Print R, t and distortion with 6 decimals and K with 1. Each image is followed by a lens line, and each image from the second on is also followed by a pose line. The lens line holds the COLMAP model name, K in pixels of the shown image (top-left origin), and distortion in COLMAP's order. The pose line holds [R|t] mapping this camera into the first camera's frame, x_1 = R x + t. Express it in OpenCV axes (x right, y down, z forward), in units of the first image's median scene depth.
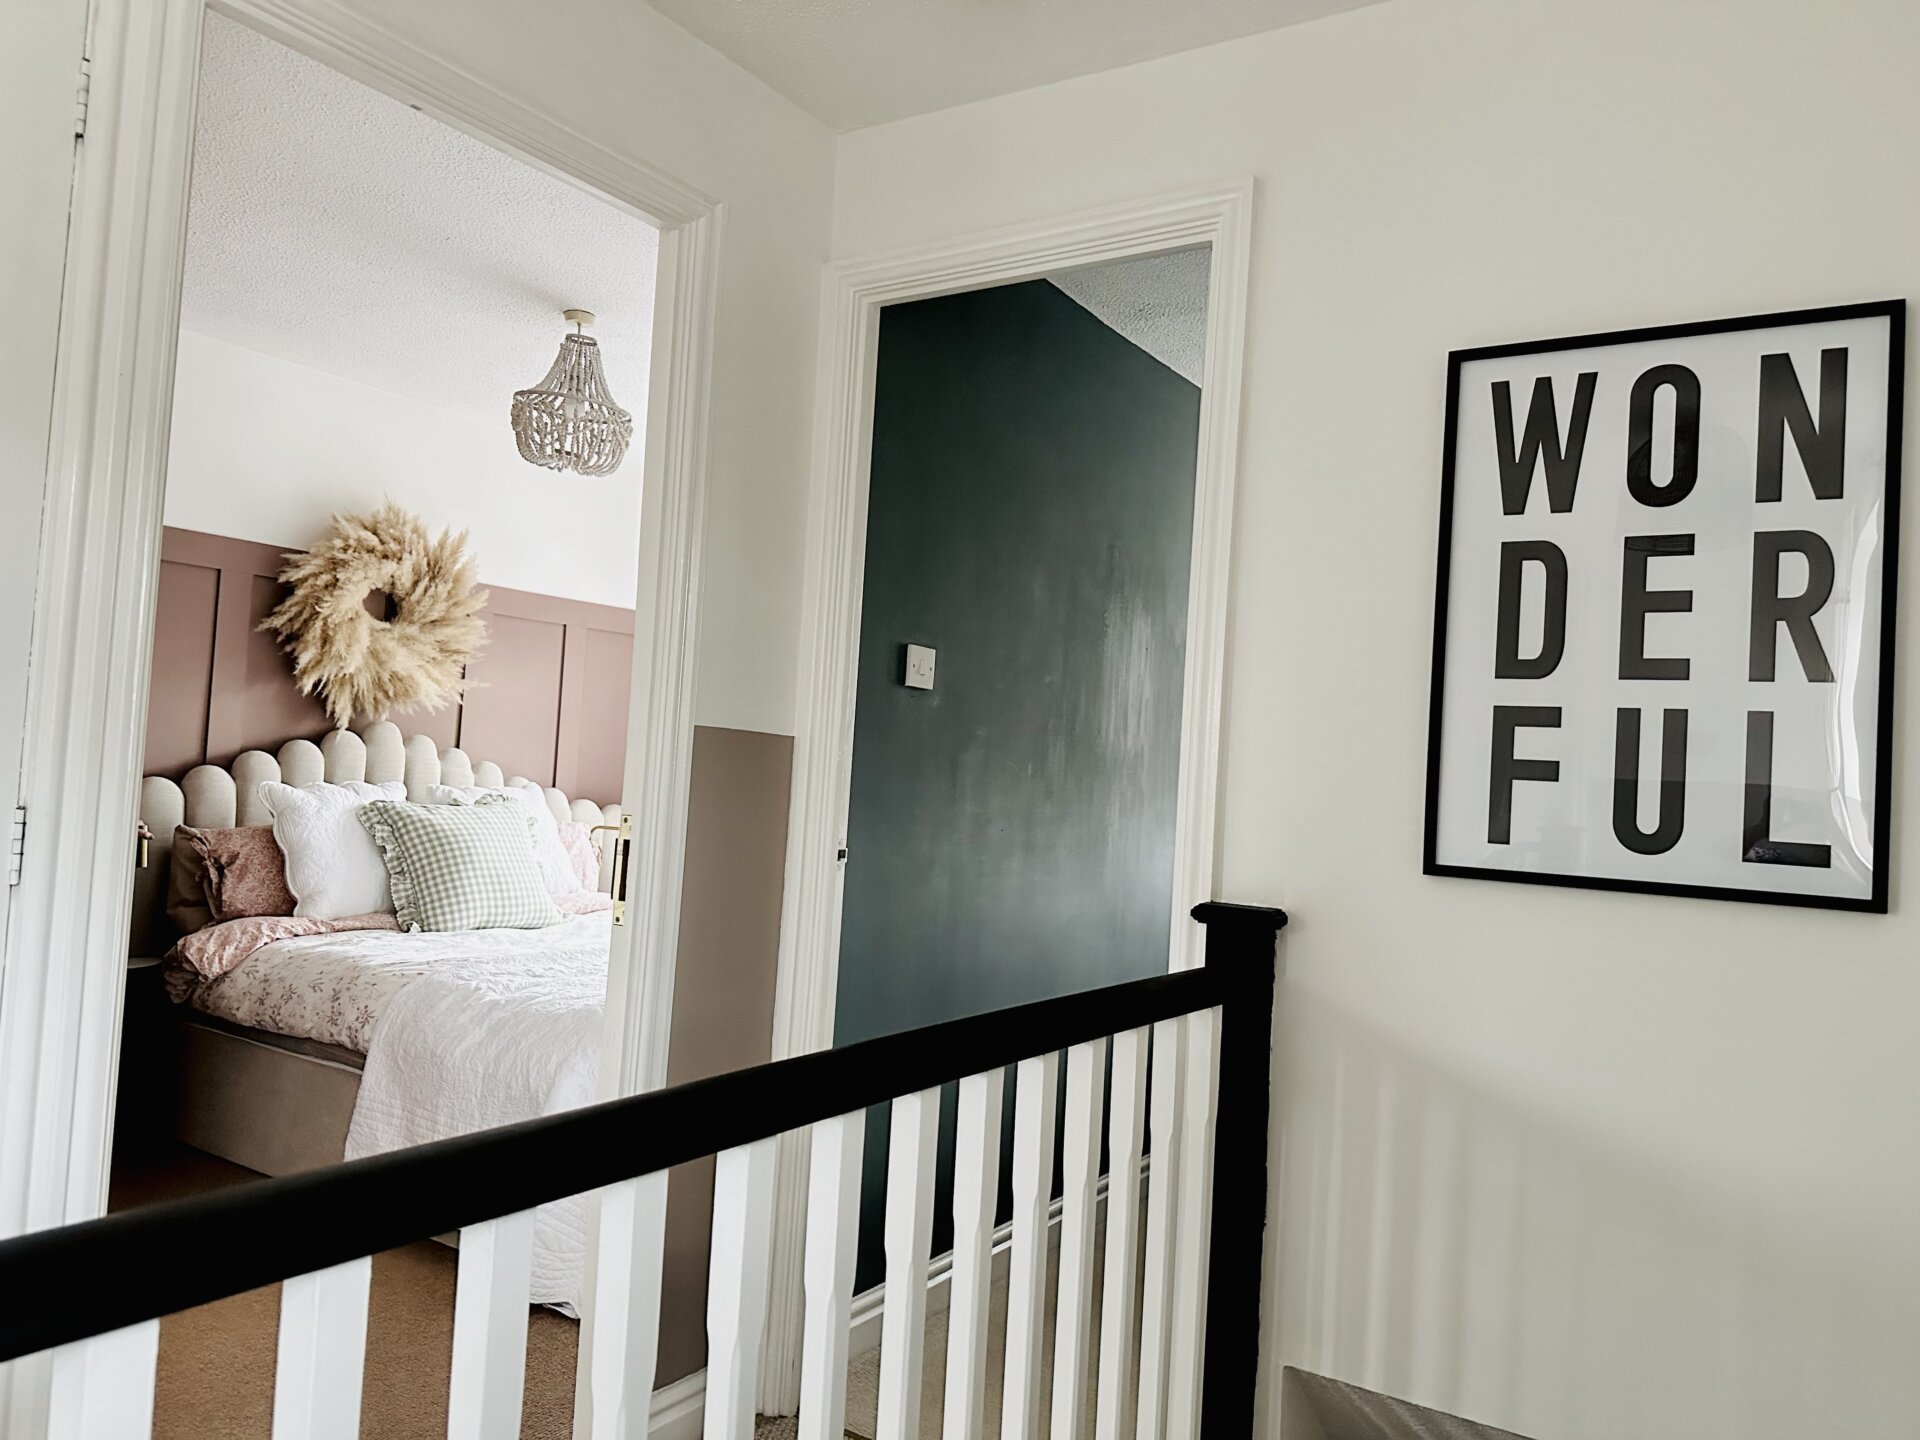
lens RADIAL K [[1348.1, 0, 966.8], [0, 1348.1, 725.7], [0, 0, 1]] dist [0.123009, -0.232833]
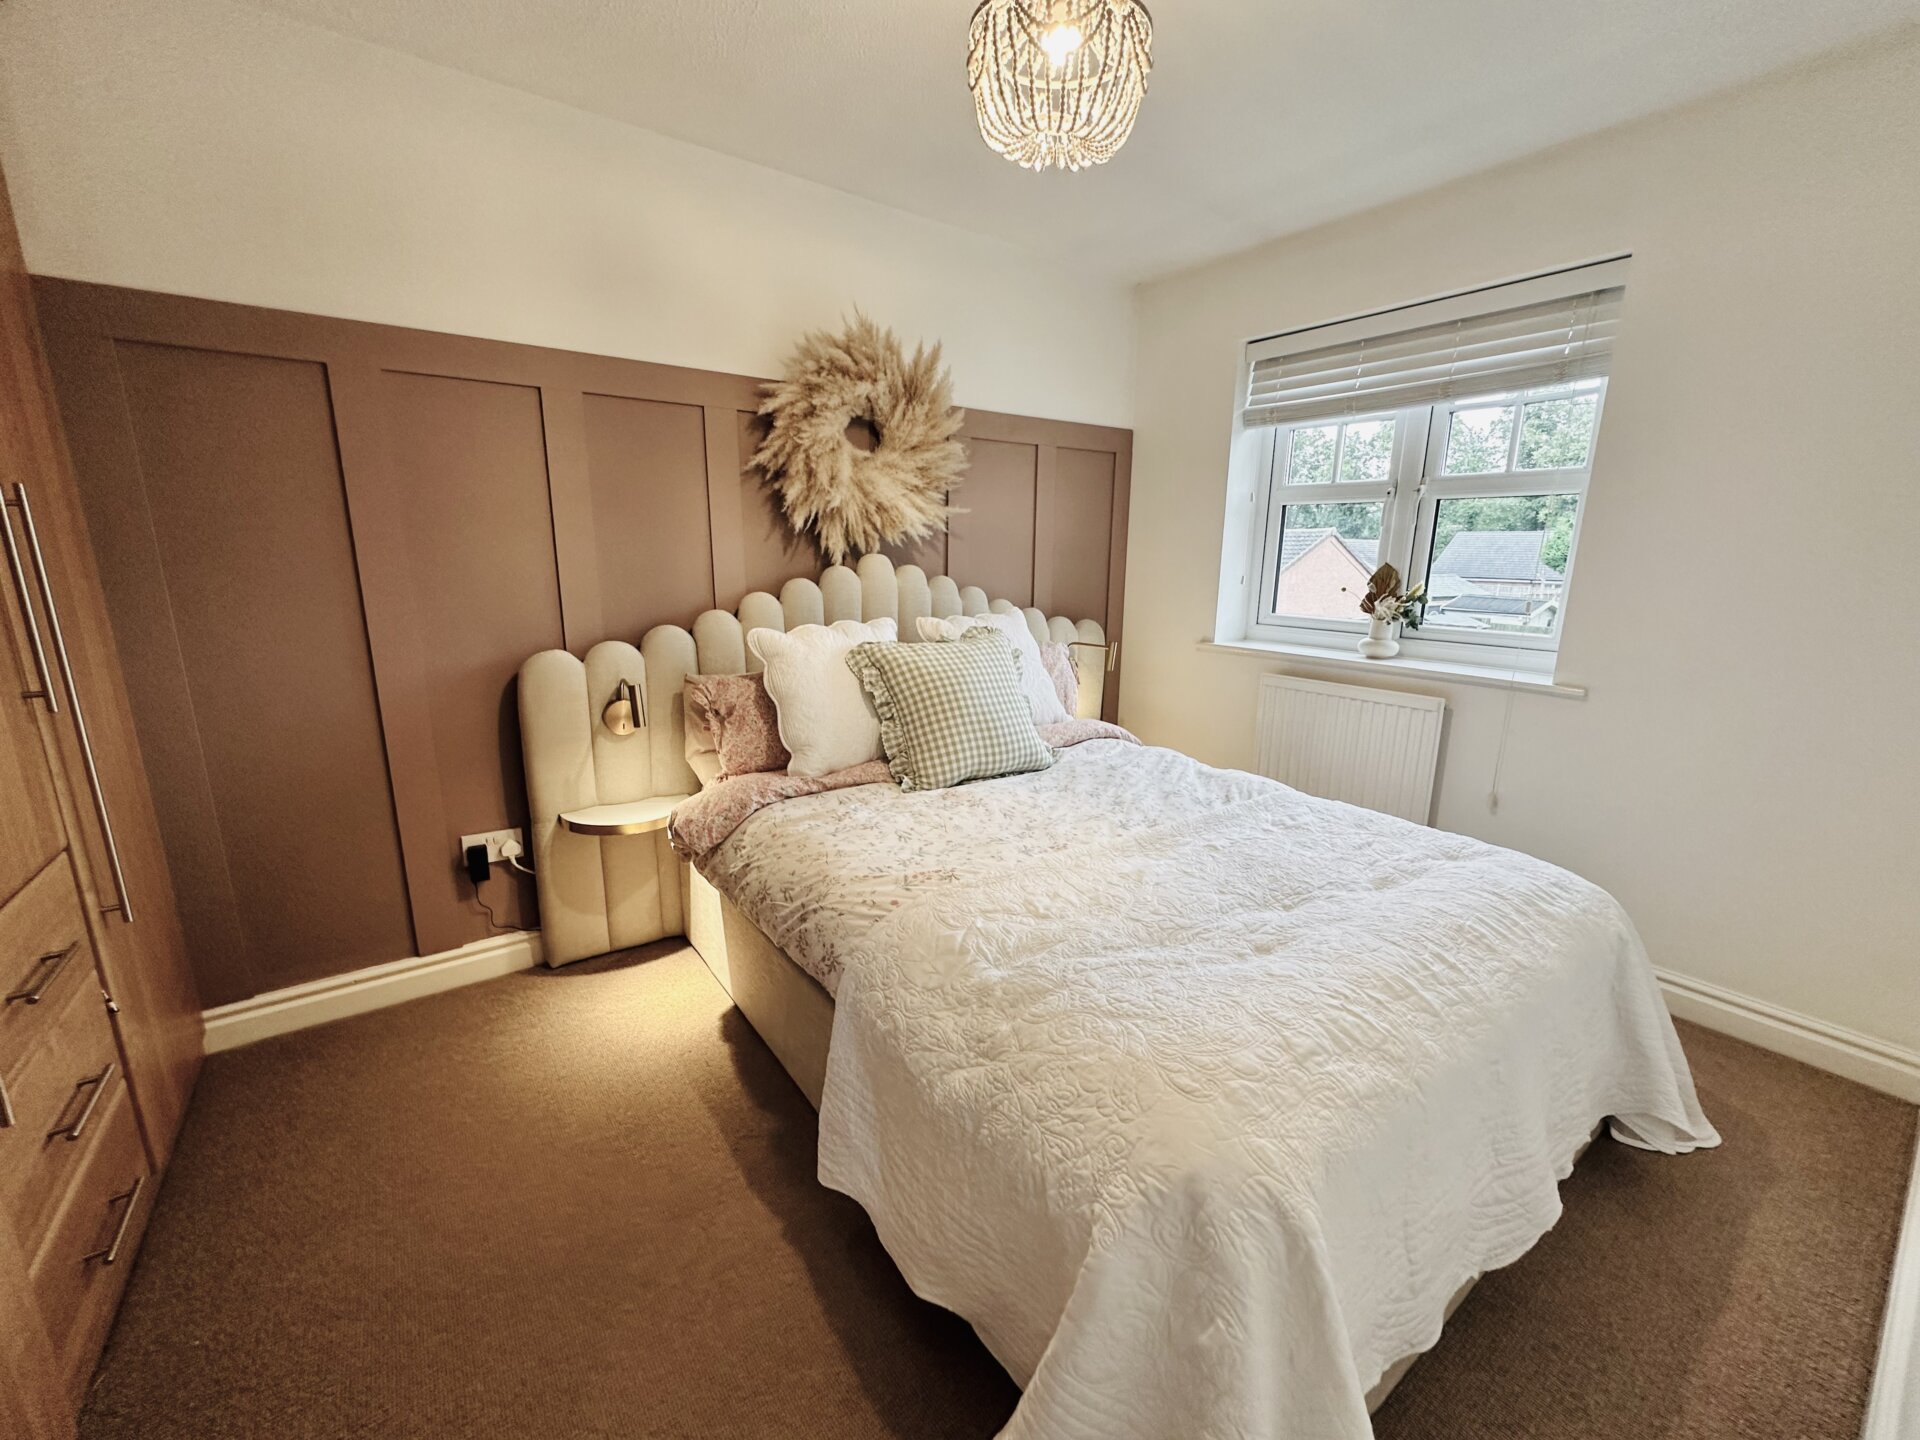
lens RADIAL K [[767.5, 0, 960.0], [0, 767.5, 720.0], [0, 0, 1]] dist [0.000435, 0.000353]
pose [[0.932115, 0.029444, -0.360964, -0.167053], [0.057845, 0.971791, 0.228640, -0.010717], [0.357513, -0.233999, 0.904118, 0.506881]]
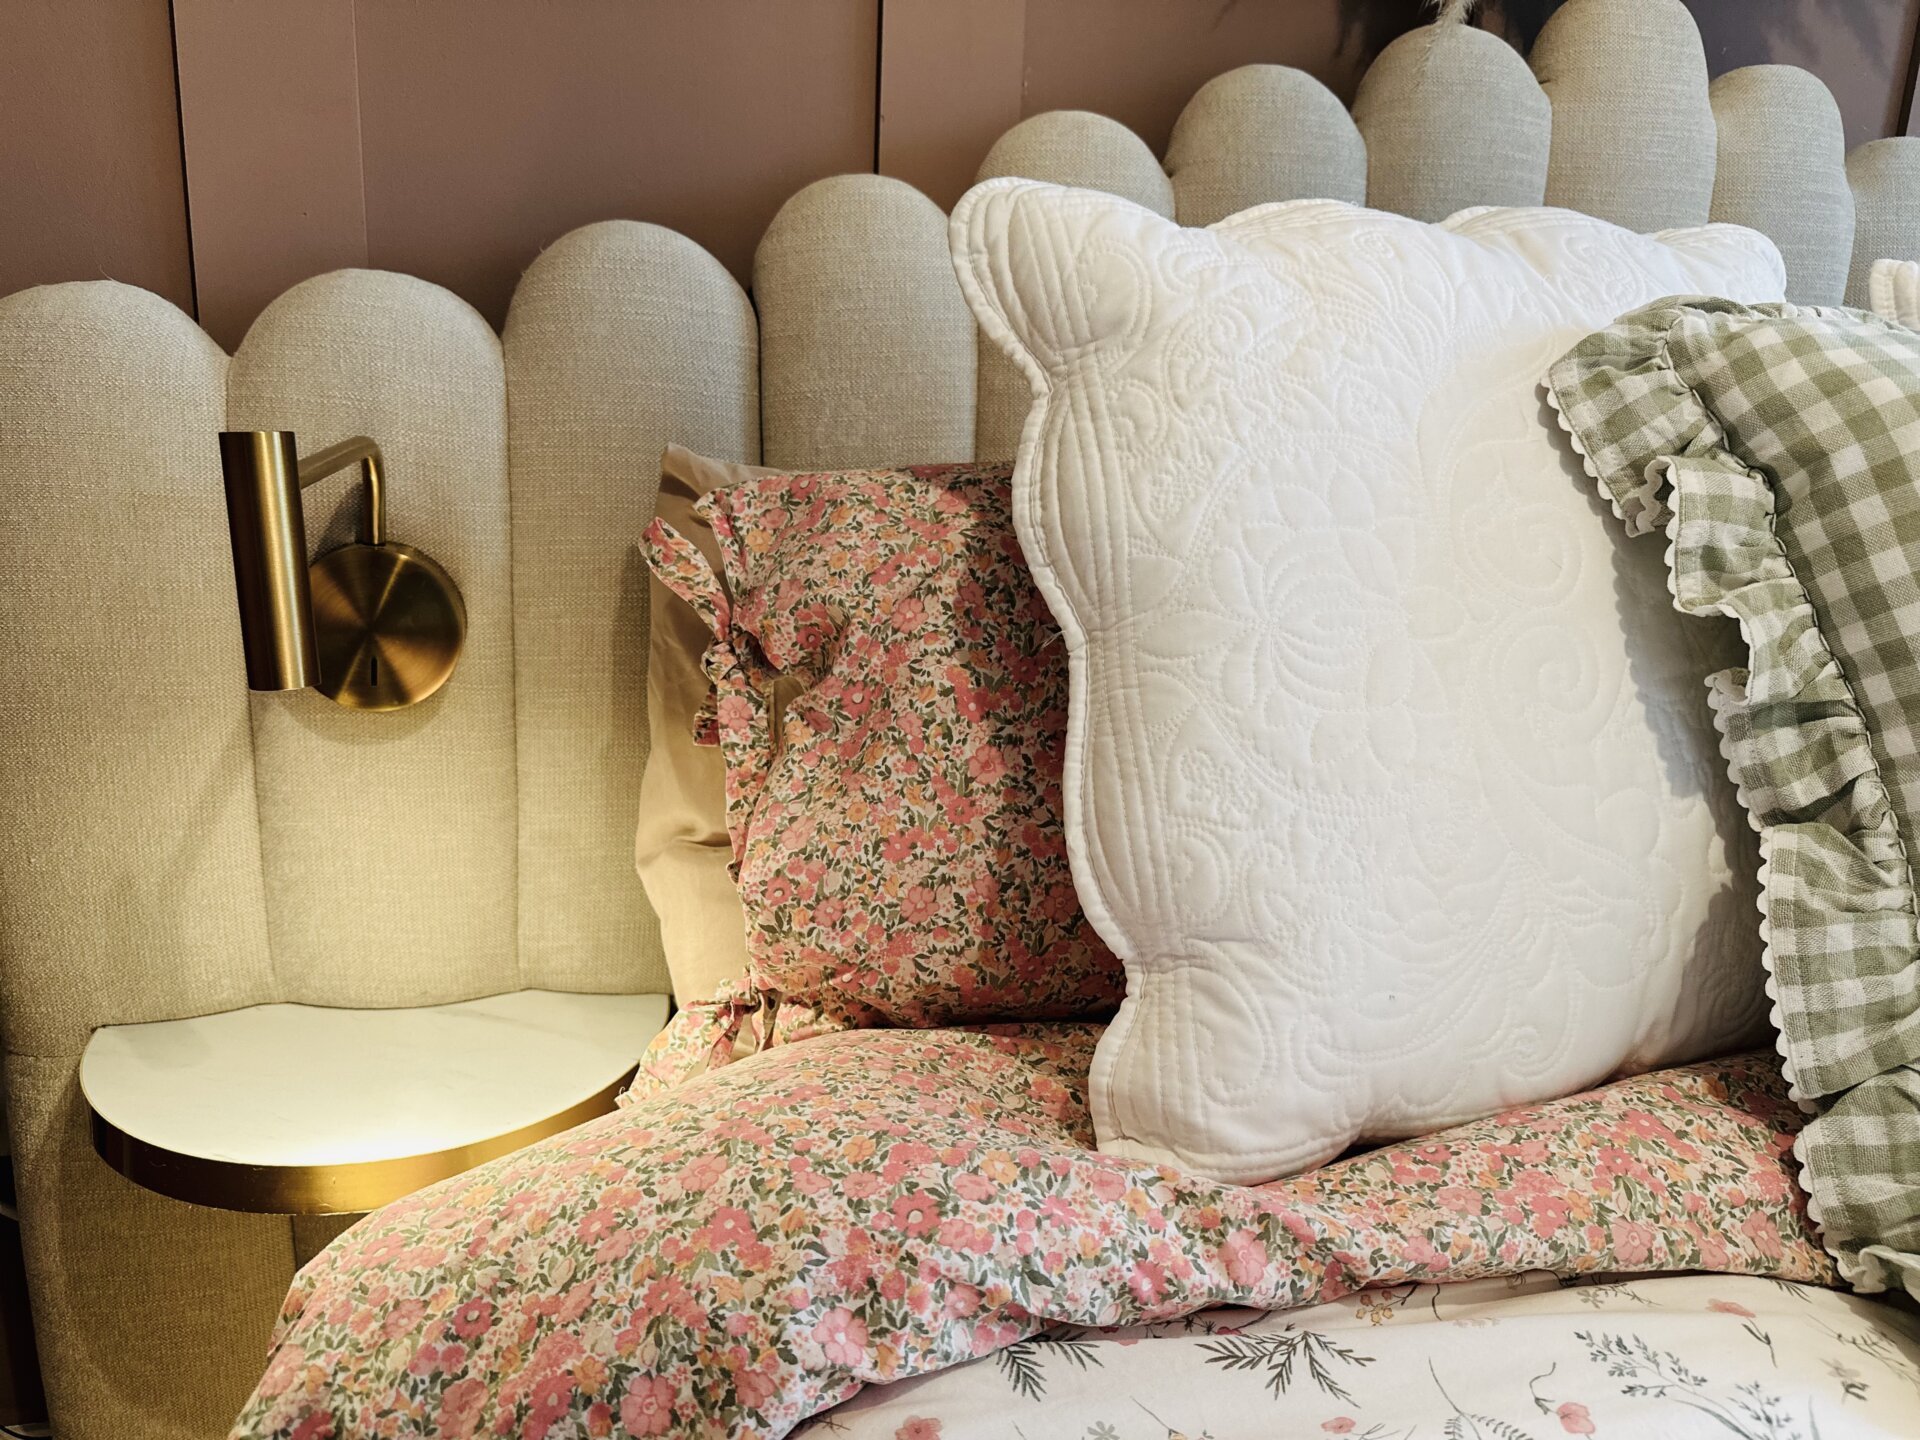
lens RADIAL K [[1382.9, 0, 943.1], [0, 1382.9, 729.1], [0, 0, 1]] dist [0.011276, -0.004733]
pose [[0.737147, 0.144197, -0.660168, -0.369256], [0.025173, 0.970428, 0.240073, 0.059708], [0.675263, -0.193588, 0.711719, 0.799751]]
